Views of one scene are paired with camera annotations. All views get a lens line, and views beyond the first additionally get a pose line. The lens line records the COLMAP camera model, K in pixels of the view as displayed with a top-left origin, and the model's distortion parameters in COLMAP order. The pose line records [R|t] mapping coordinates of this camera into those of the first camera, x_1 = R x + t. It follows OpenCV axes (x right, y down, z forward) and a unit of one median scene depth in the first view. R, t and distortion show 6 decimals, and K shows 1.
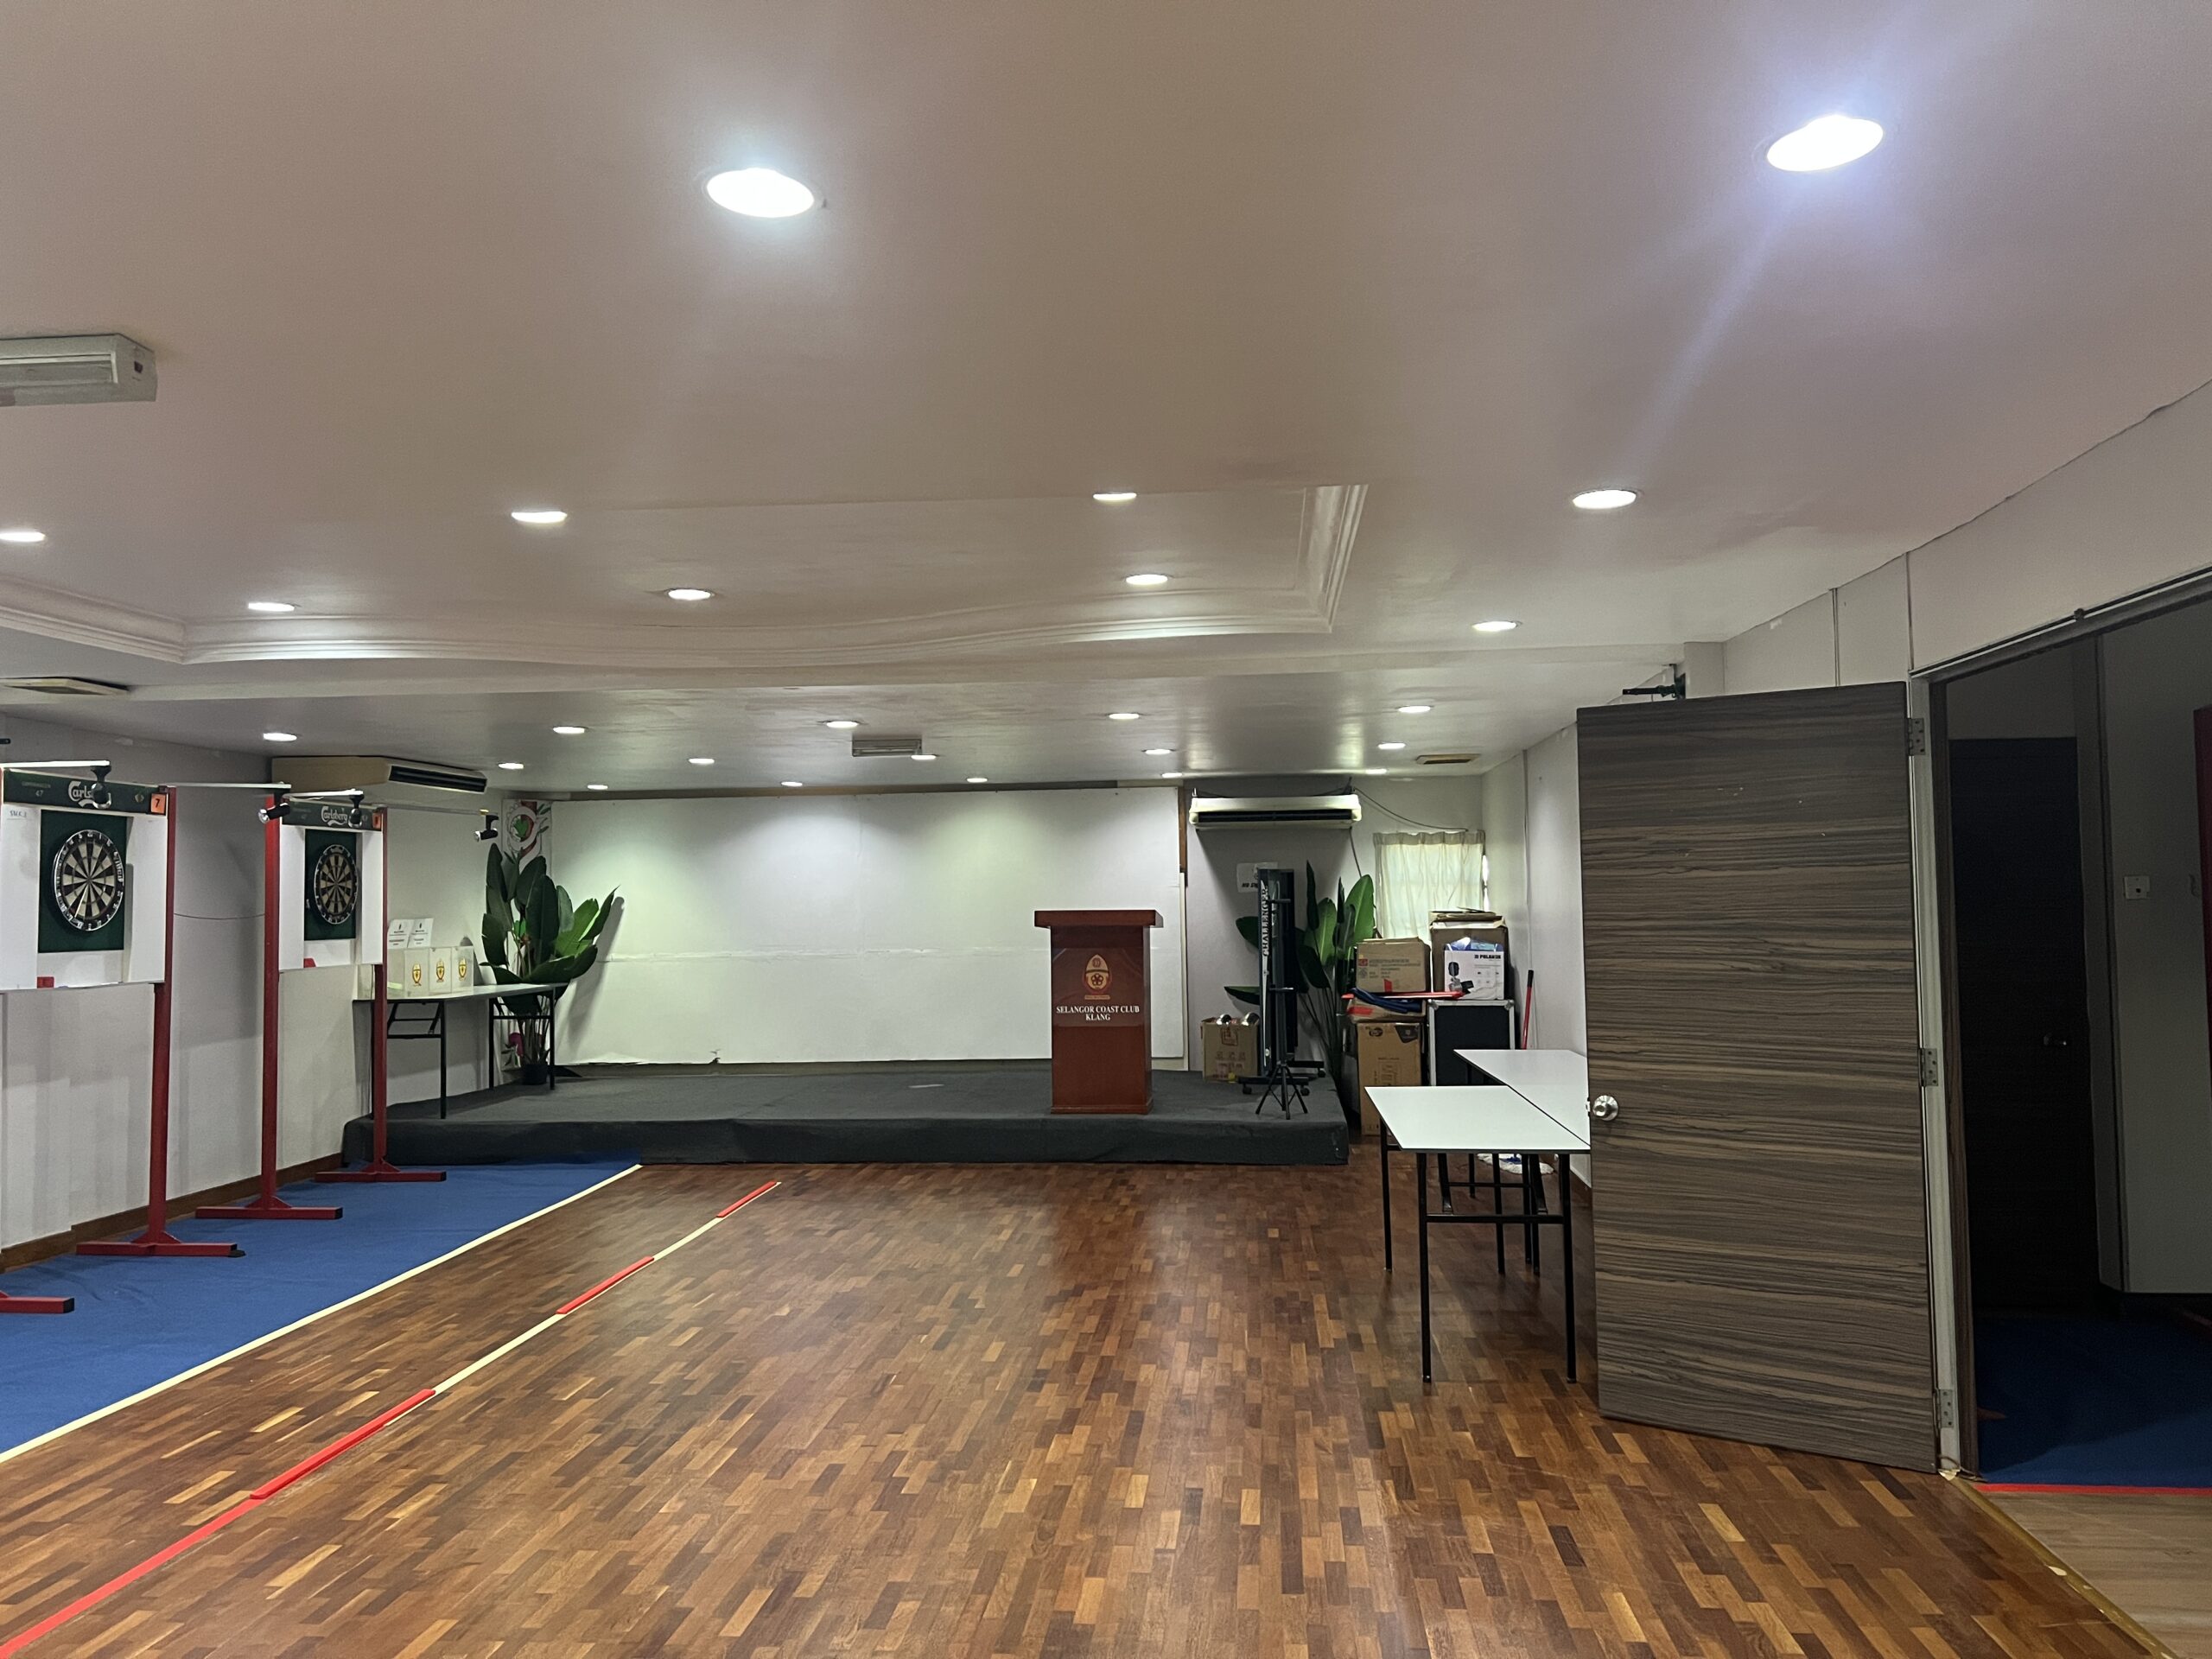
lens RADIAL K [[1619.4, 0, 1106.0], [0, 1619.4, 829.5], [0, 0, 1]] dist [0.155660, -0.233143]
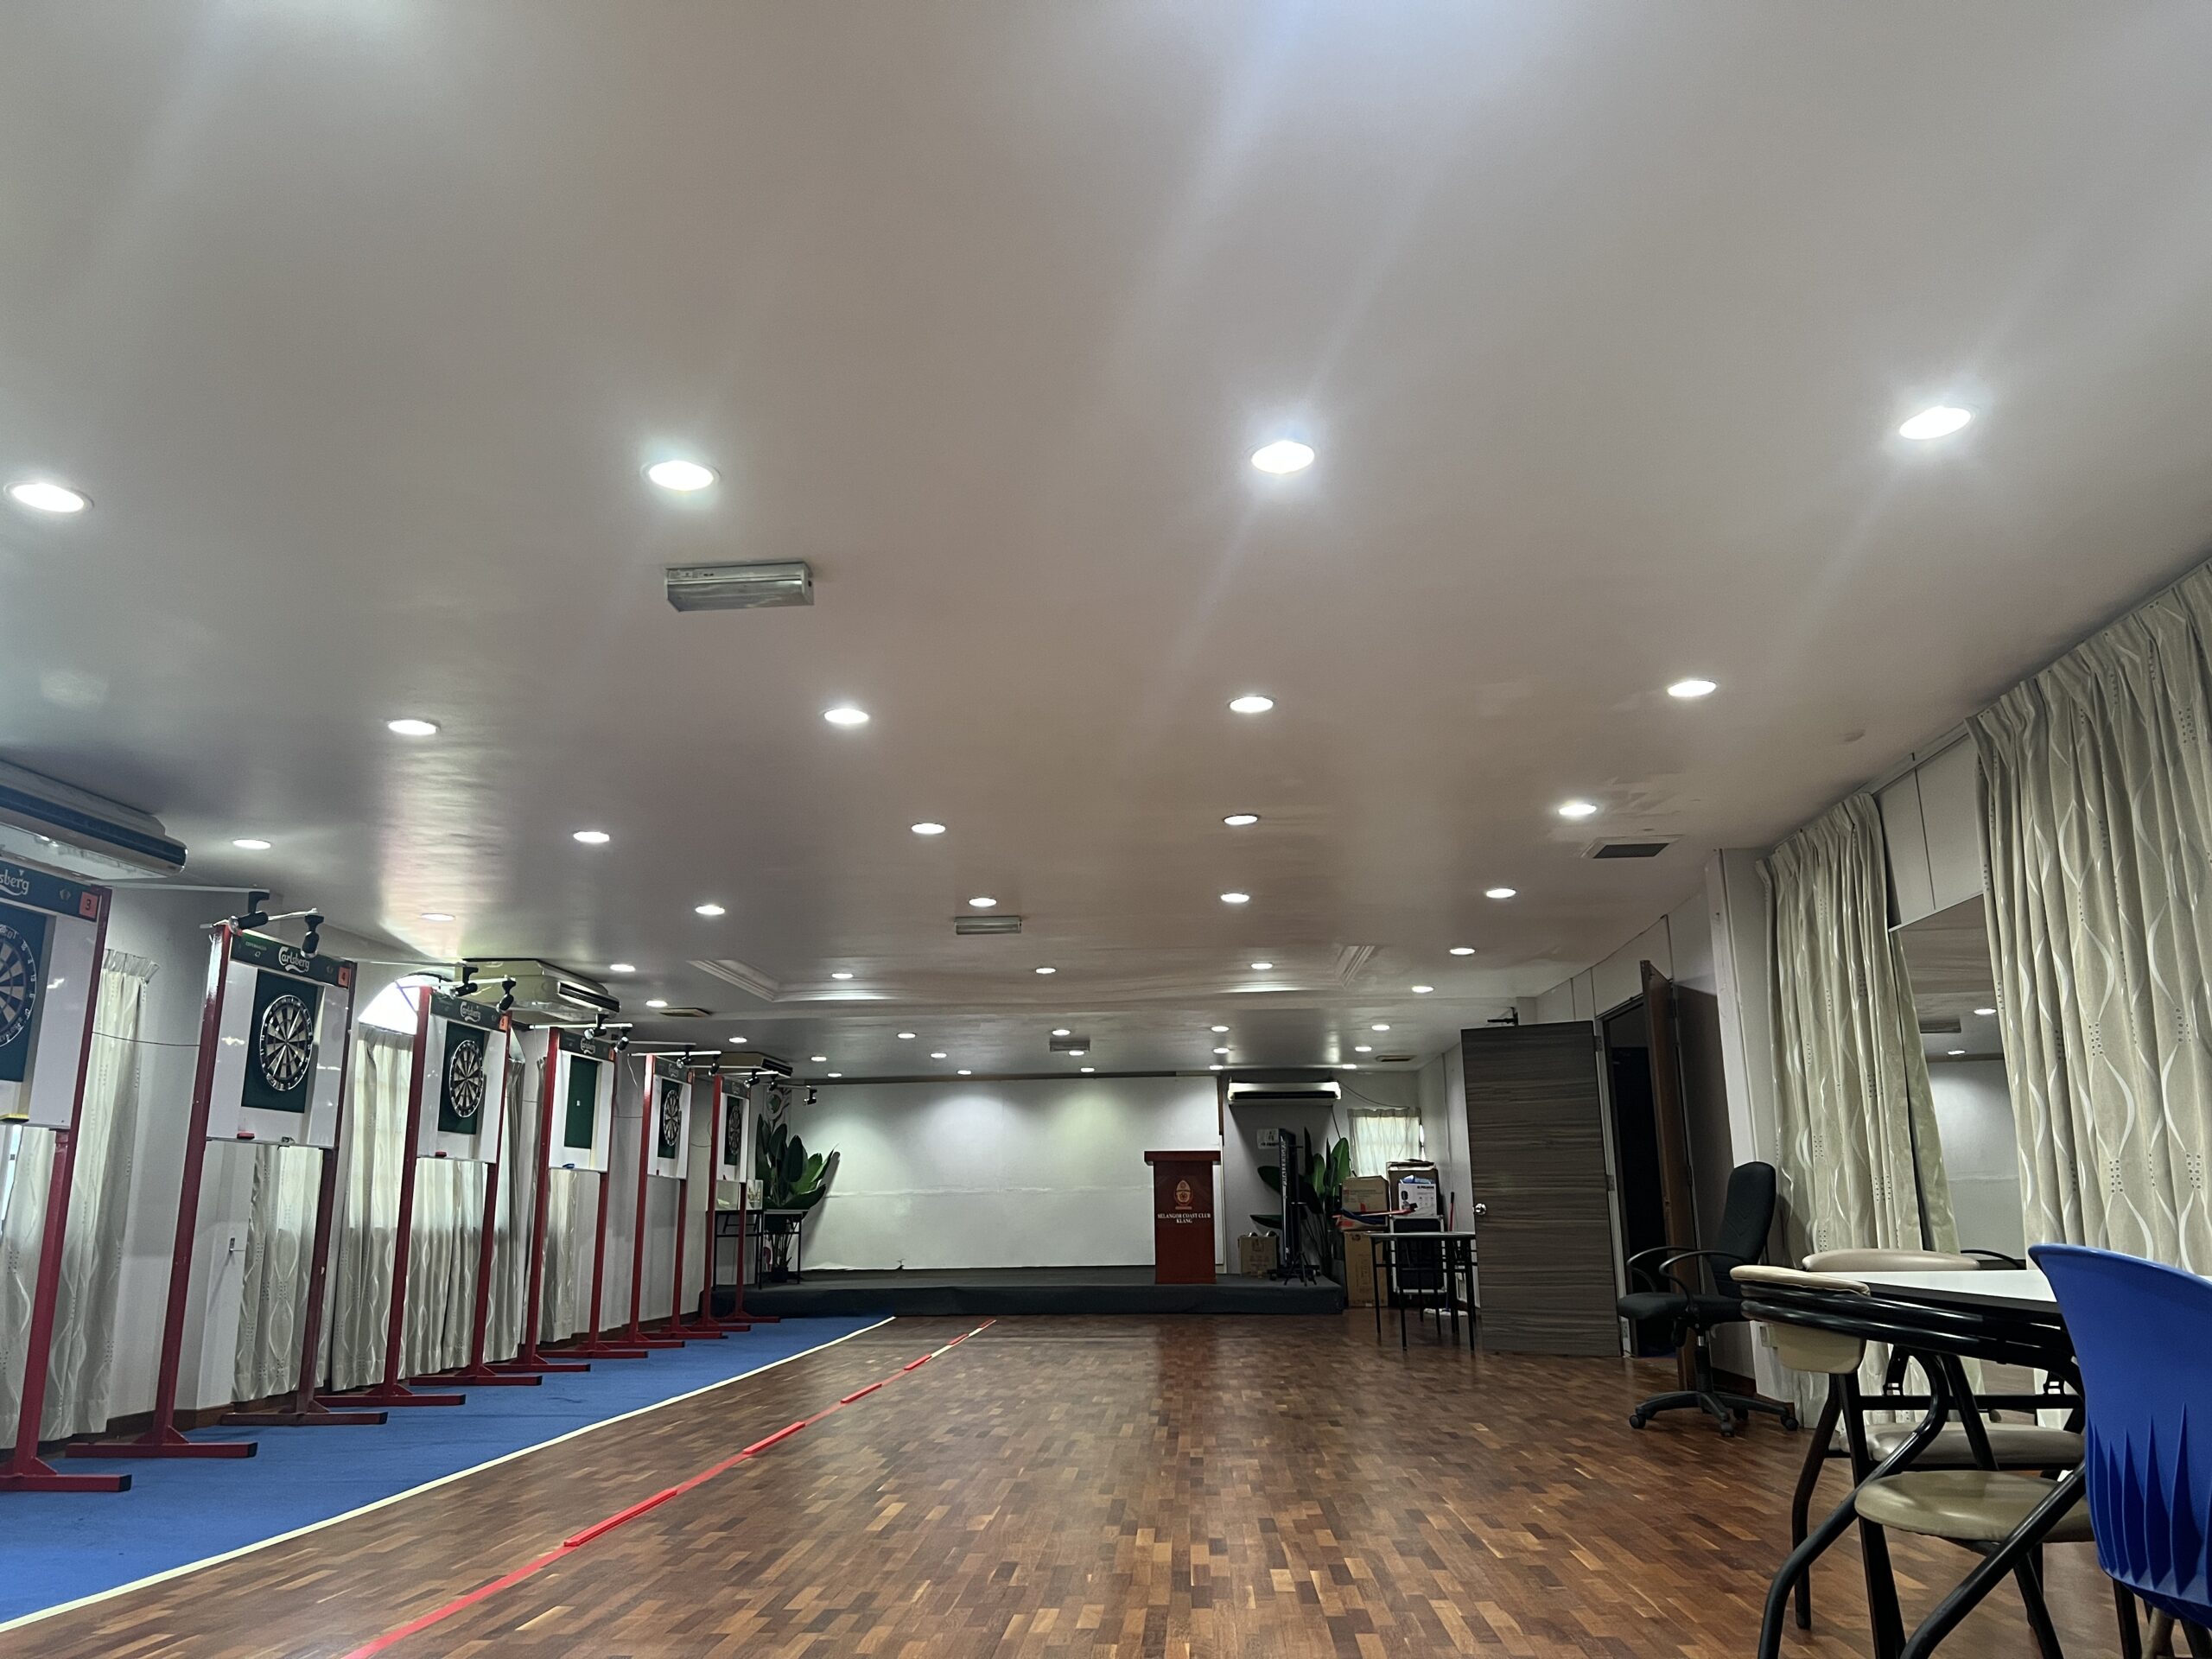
lens RADIAL K [[1619.4, 0, 1106.0], [0, 1619.4, 829.5], [0, 0, 1]] dist [0.155660, -0.233143]
pose [[0.999023, 0.012709, 0.042333, -0.135820], [-0.004430, 0.981736, -0.190199, 0.039174], [-0.043977, 0.189825, 0.980833, -0.560925]]
